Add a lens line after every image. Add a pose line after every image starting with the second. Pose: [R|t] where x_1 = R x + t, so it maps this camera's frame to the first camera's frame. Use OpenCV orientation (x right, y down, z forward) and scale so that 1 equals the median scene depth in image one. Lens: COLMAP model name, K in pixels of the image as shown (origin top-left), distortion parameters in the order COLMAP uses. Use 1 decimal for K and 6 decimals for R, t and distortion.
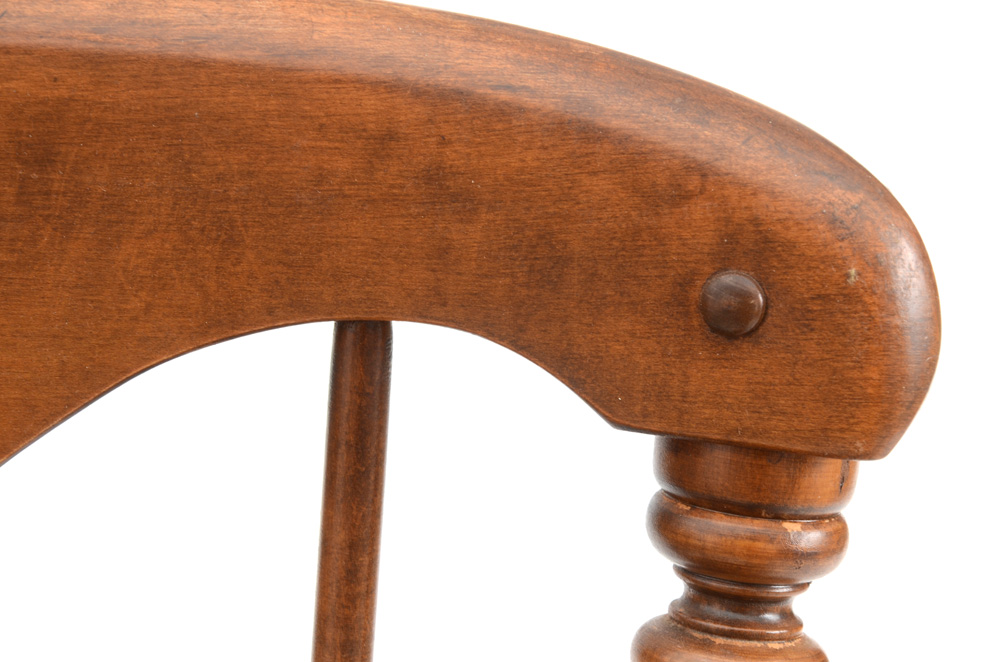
lens RADIAL K [[3339.3, 0, 505.2], [0, 3339.3, 338.1], [0, 0, 1]] dist [0.791096, 0.000000]
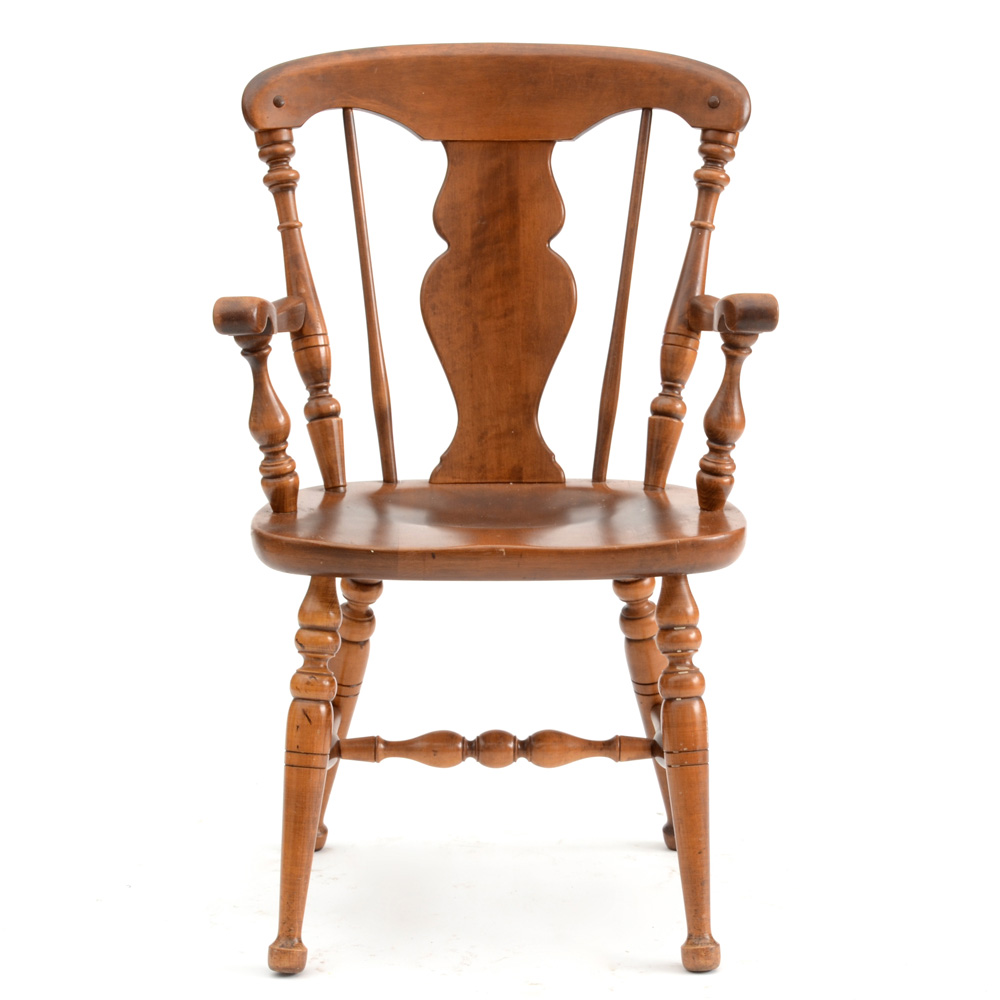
lens RADIAL K [[4343.3, 0, 526.2], [0, 4343.3, 500.5], [0, 0, 1]] dist [0.488991, 0.000000]
pose [[0.993087, 0.056549, -0.102865, 0.527554], [-0.076015, 0.977560, -0.196465, 2.027422], [0.089446, 0.202926, 0.975100, -5.791154]]
